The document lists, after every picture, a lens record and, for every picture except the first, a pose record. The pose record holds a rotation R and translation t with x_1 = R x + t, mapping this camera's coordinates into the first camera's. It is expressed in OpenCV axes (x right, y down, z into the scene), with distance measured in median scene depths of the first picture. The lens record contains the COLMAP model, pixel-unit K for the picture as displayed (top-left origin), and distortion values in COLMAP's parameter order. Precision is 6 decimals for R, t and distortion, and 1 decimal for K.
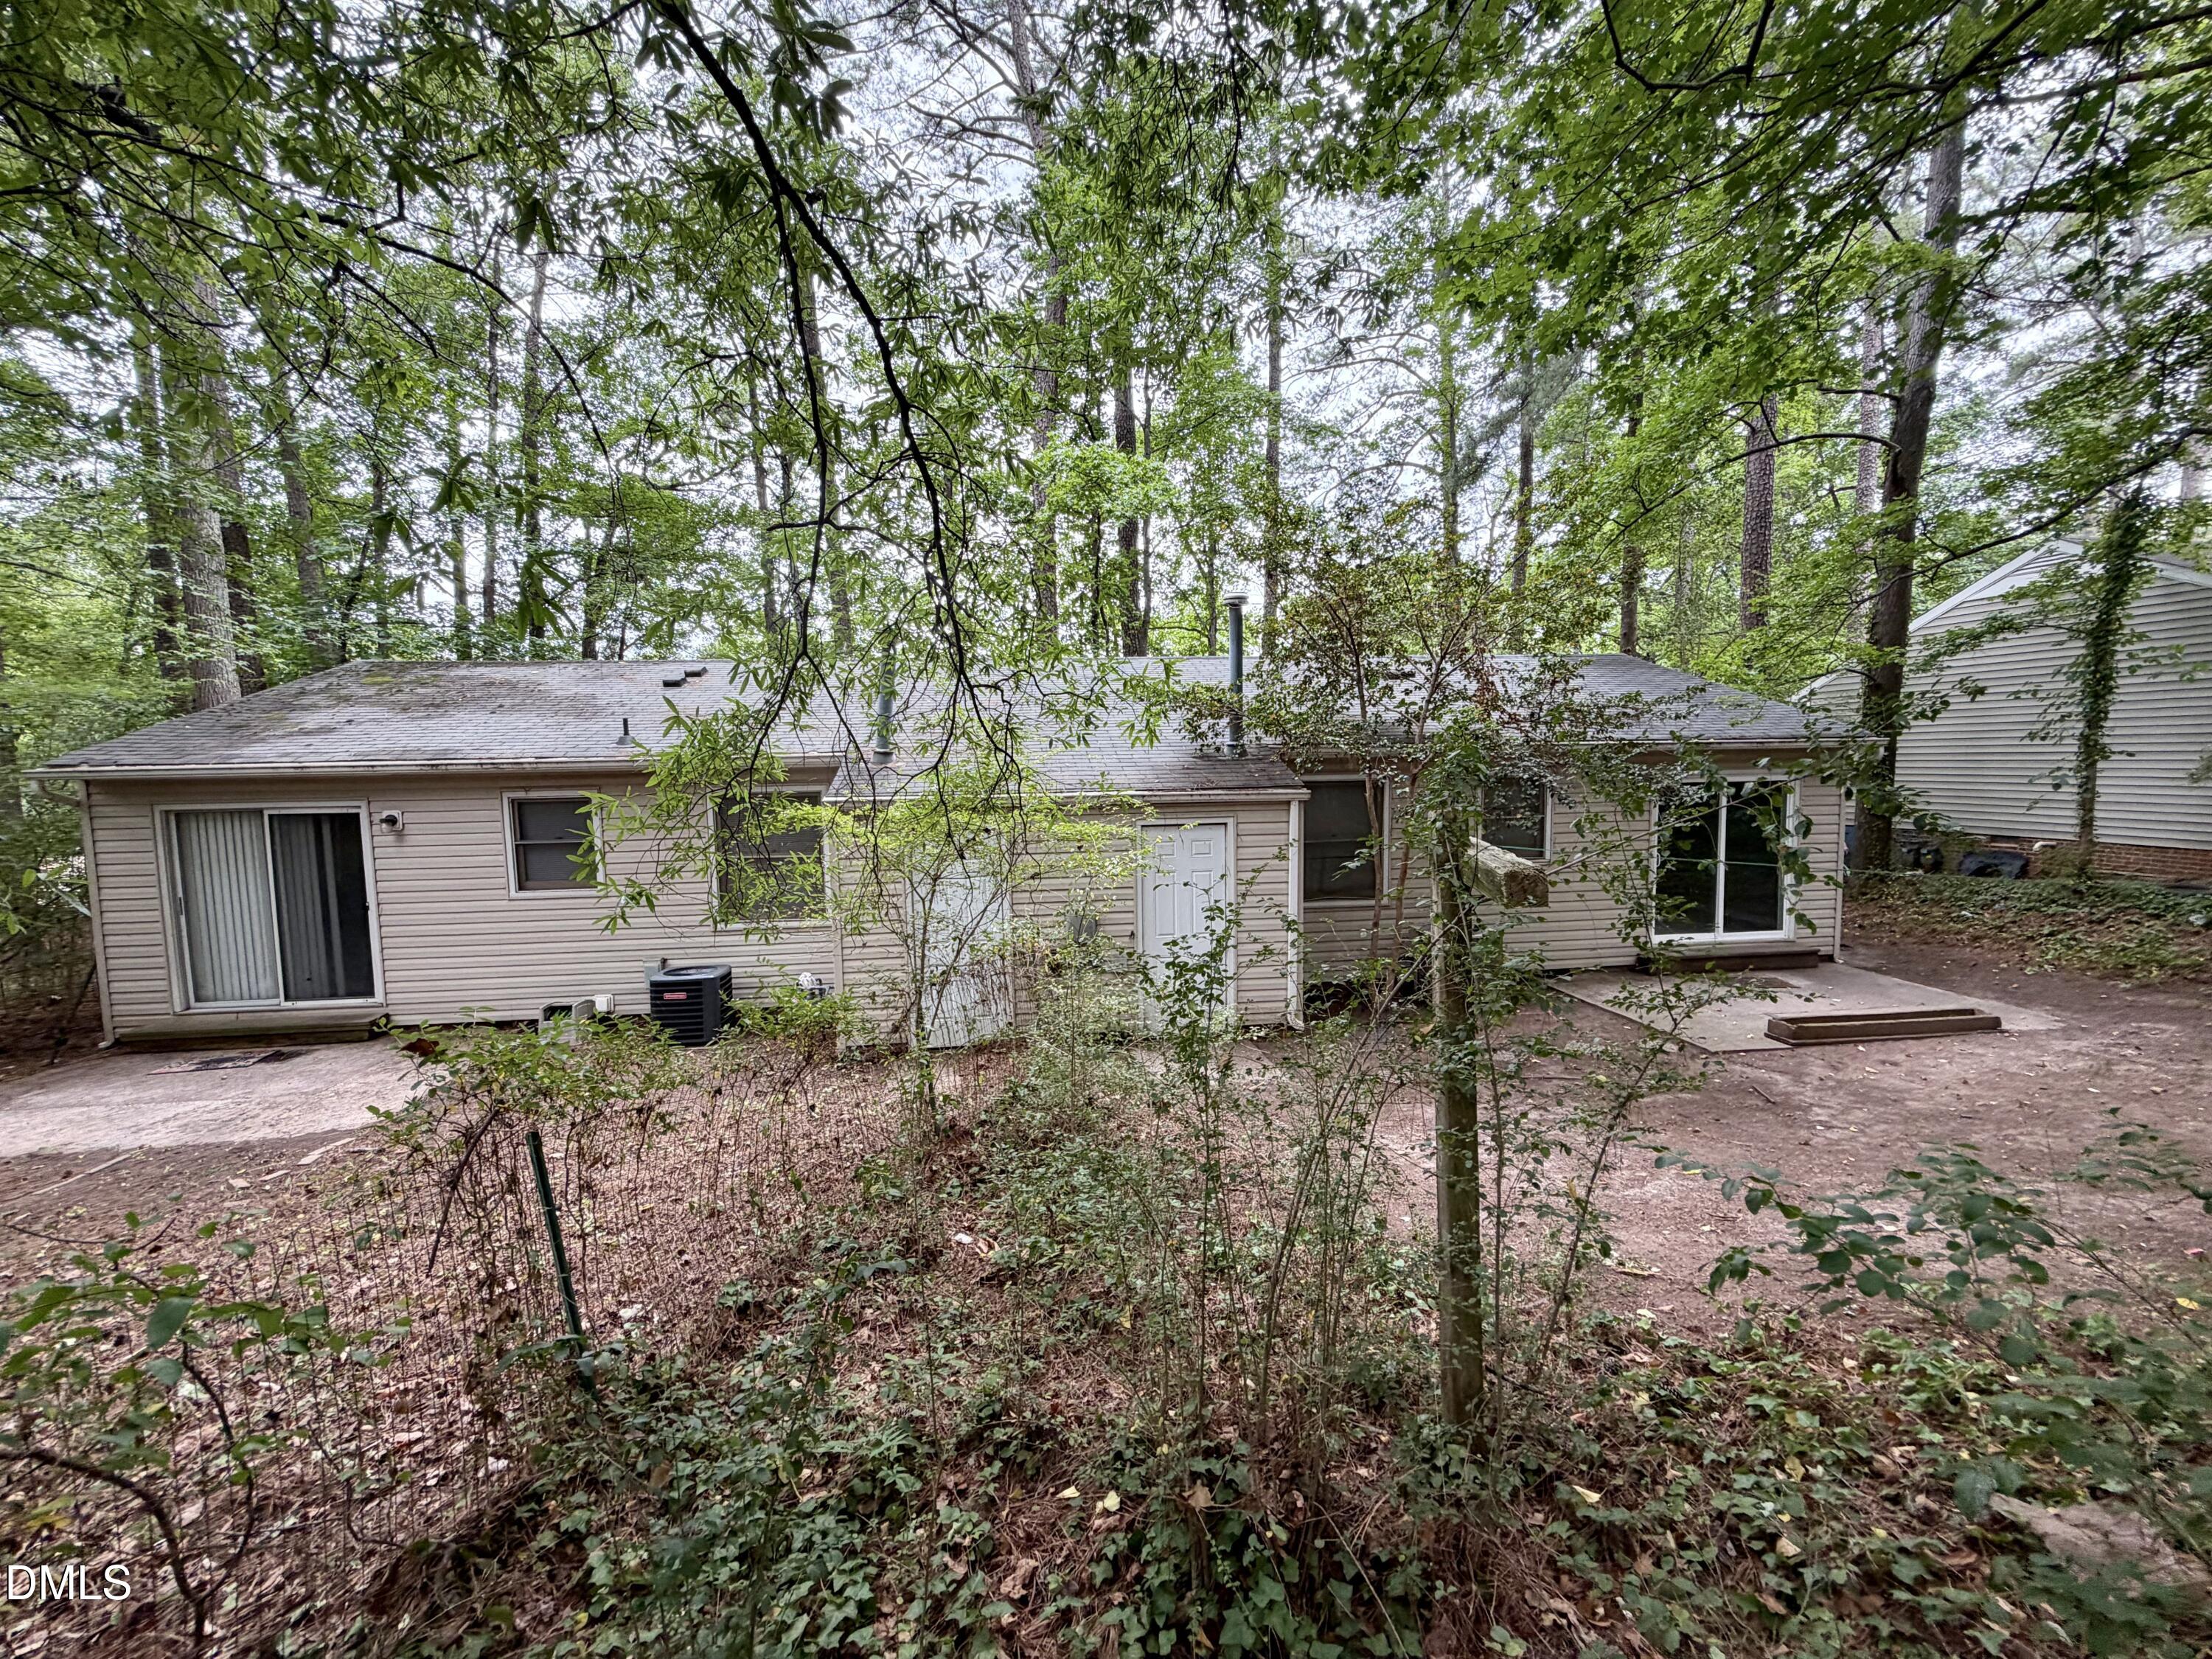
lens RADIAL K [[905.4, 0, 1106.0], [0, 905.4, 829.5], [0, 0, 1]] dist [0.001686, -0.000656]
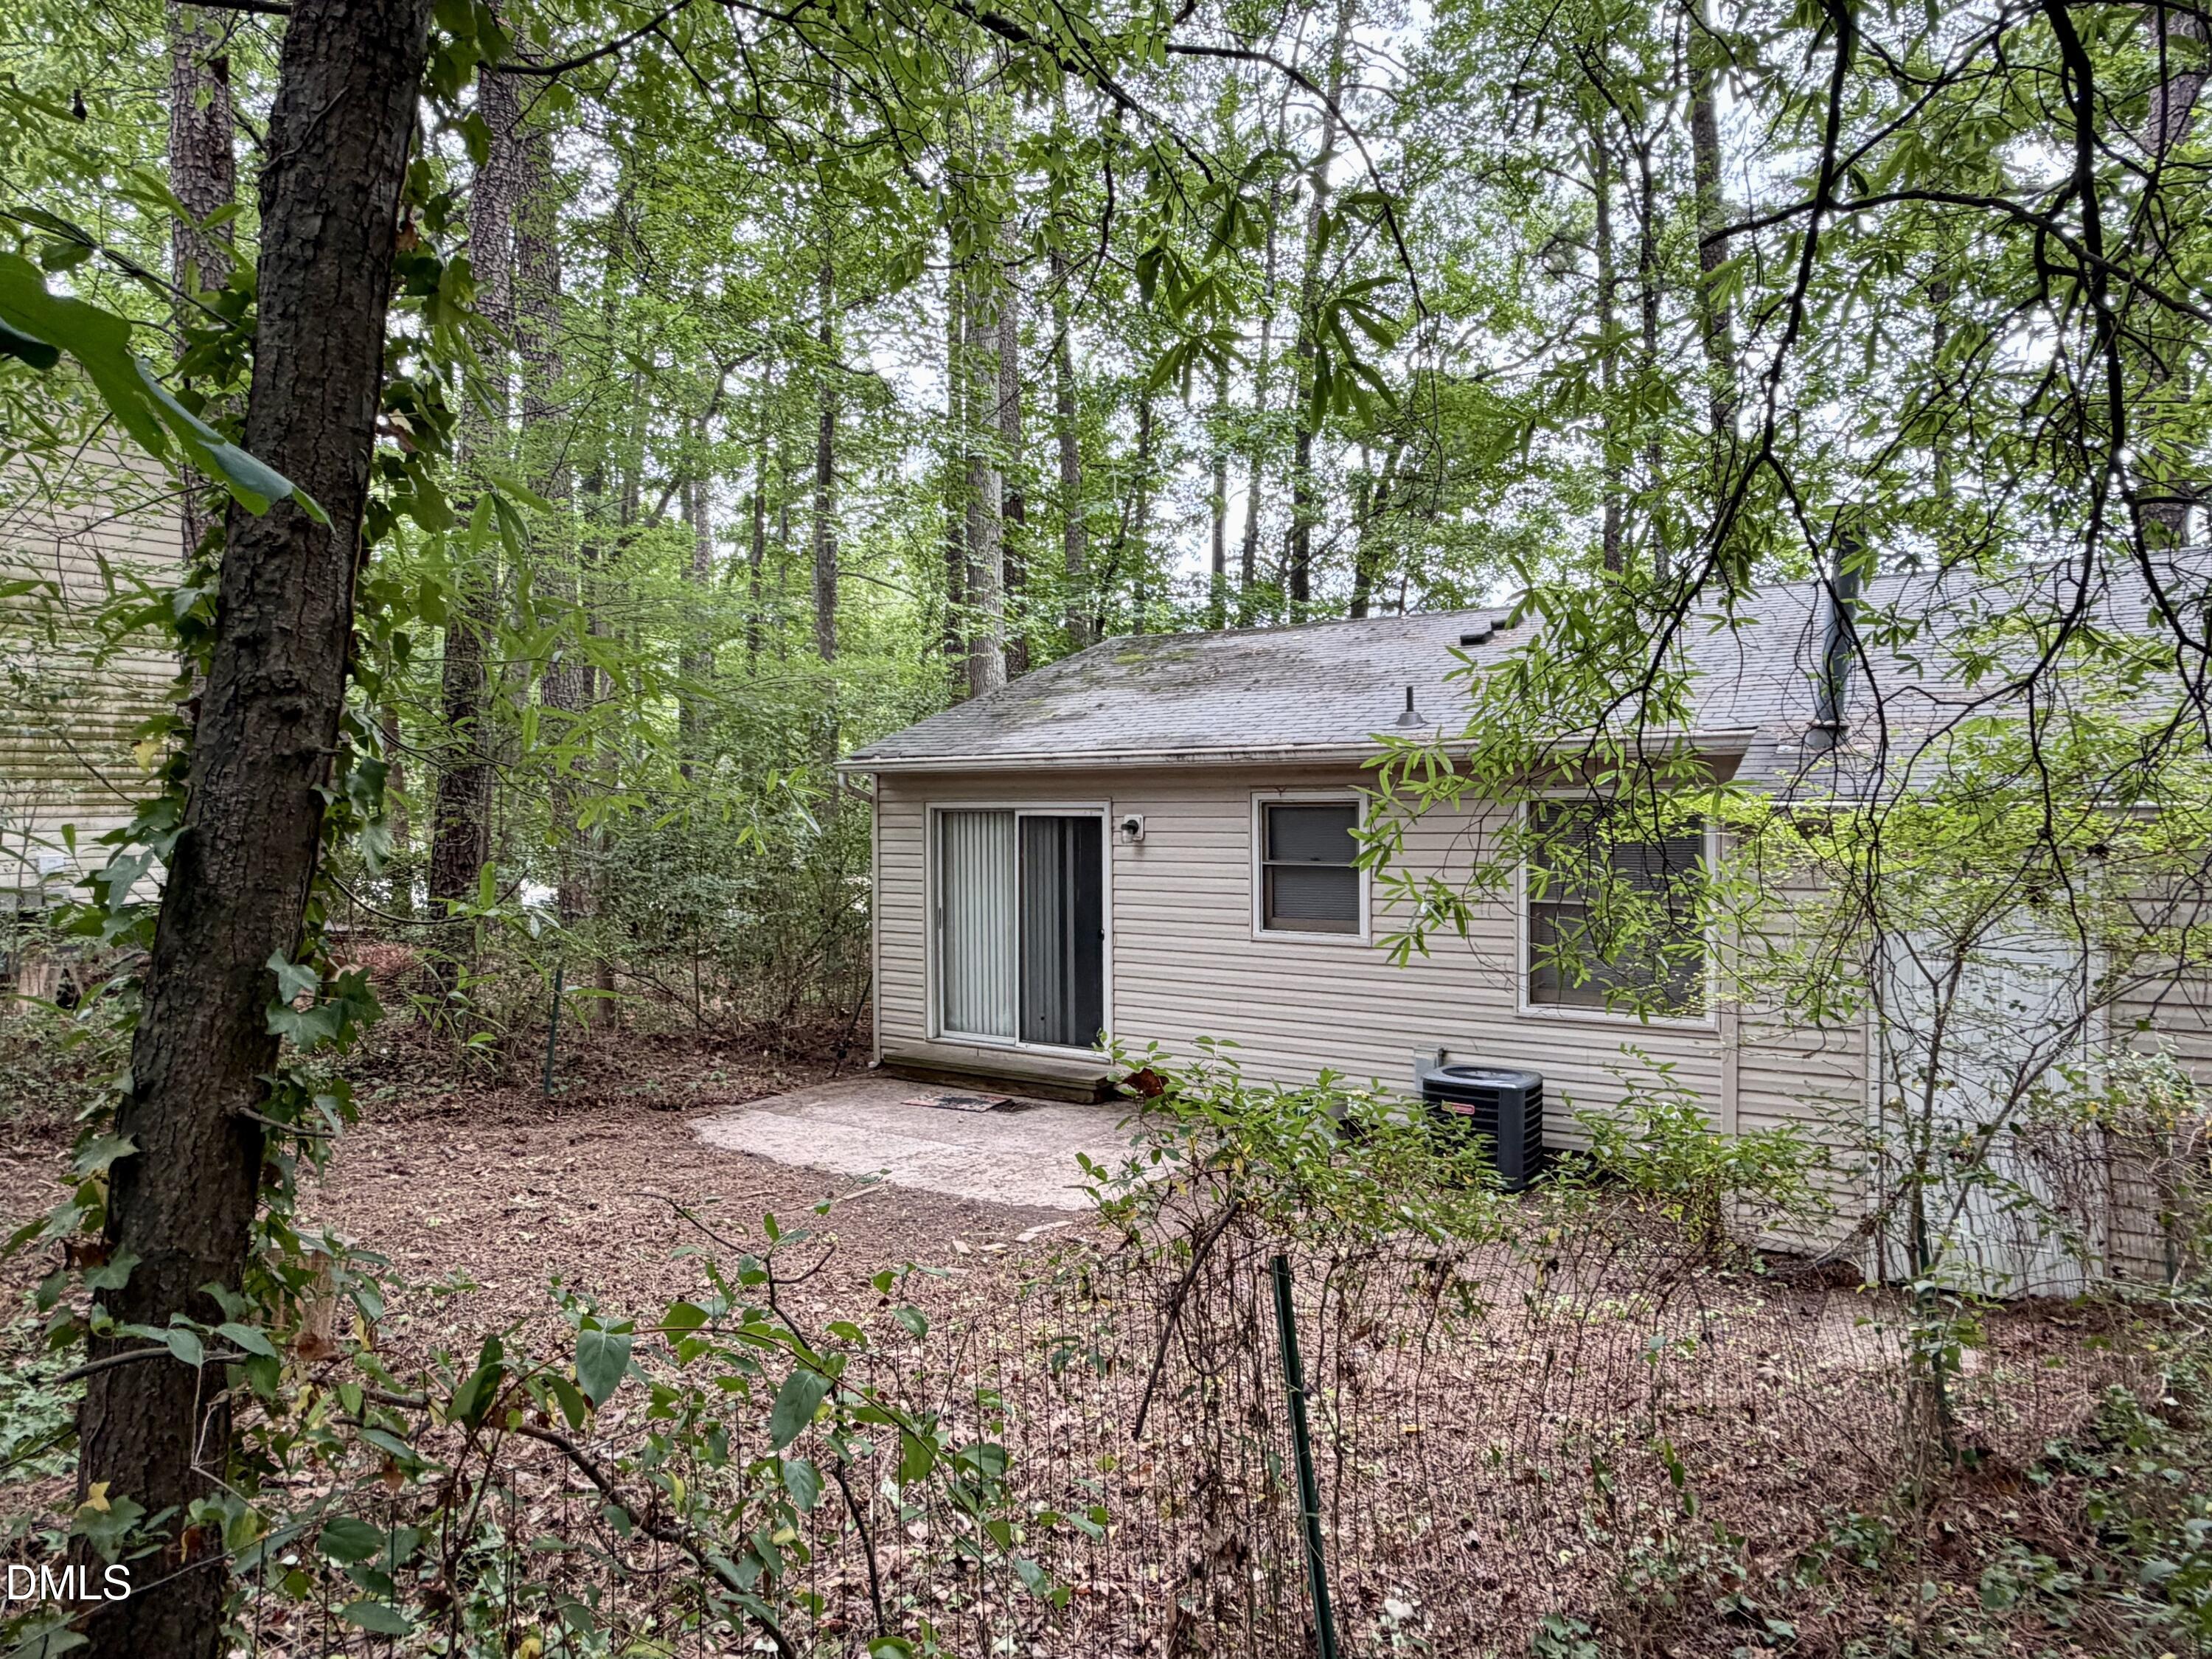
lens RADIAL K [[1293.9, 0, 1106.0], [0, 1293.9, 829.5], [0, 0, 1]] dist [-0.002026, -0.000656]
pose [[0.771047, 0.014773, -0.636607, -0.091714], [-0.061468, 0.996789, -0.051317, 0.052796], [0.633805, 0.078699, 0.769479, 0.121974]]
